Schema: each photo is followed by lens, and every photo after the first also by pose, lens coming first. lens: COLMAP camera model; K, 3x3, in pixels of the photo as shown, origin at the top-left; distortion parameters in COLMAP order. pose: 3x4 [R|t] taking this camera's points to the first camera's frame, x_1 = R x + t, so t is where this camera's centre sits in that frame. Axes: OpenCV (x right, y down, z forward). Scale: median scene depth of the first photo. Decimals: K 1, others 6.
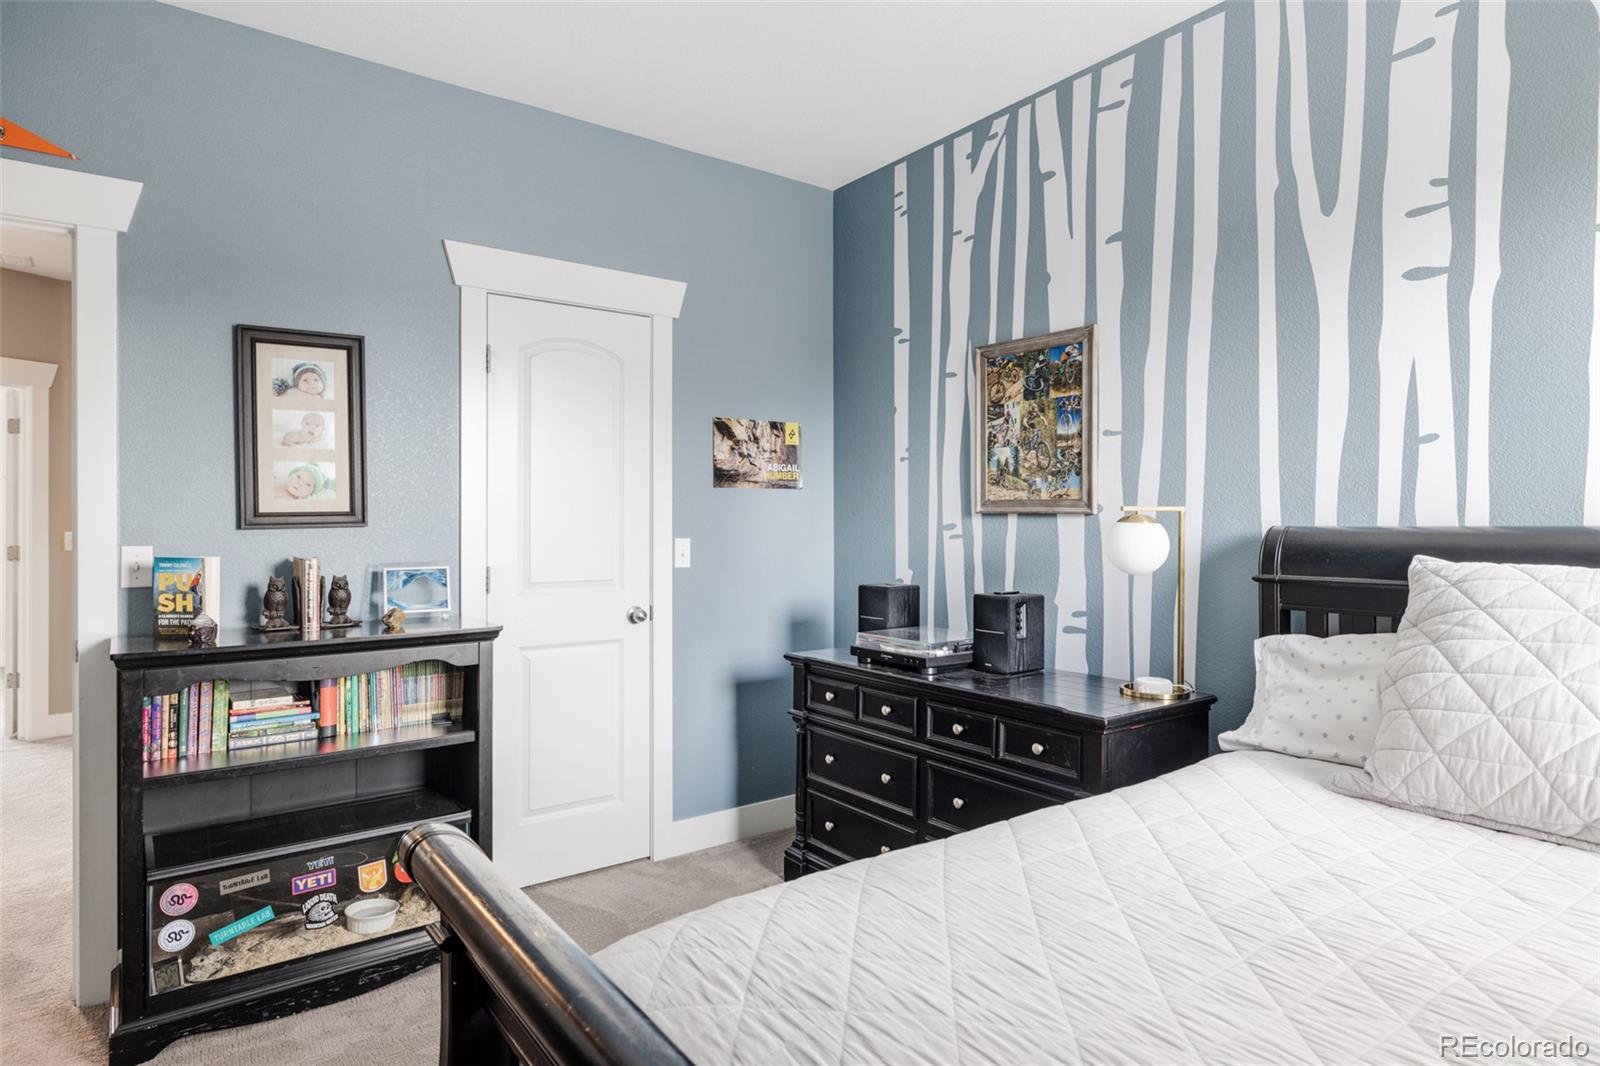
lens RADIAL K [[885.2, 0, 805.5], [0, 885.2, 521.7], [0, 0, 1]] dist [-0.002270, -0.000995]
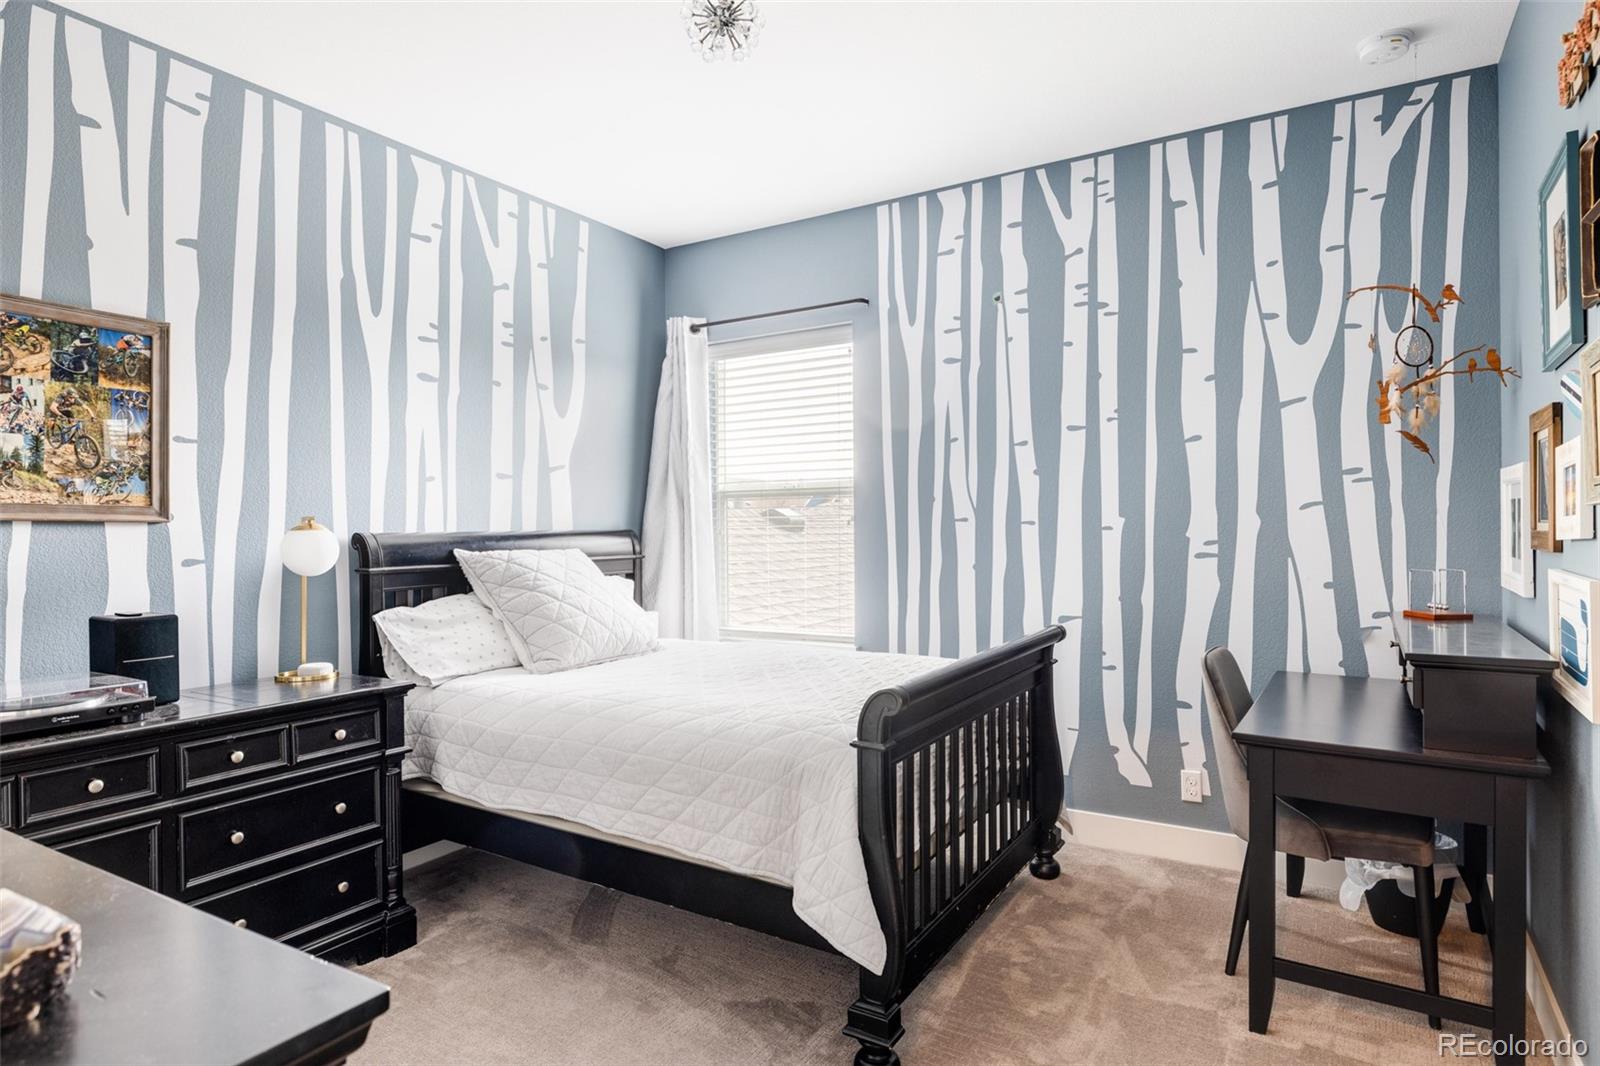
lens RADIAL K [[885.2, 0, 802.9], [0, 885.2, 532.6], [0, 0, 1]] dist [-0.002270, -0.000995]
pose [[-0.375048, 0.000670, 0.927005, -0.770348], [0.009567, 0.999949, 0.003148, 0.005087], [-0.926956, 0.010049, -0.375035, 0.693821]]
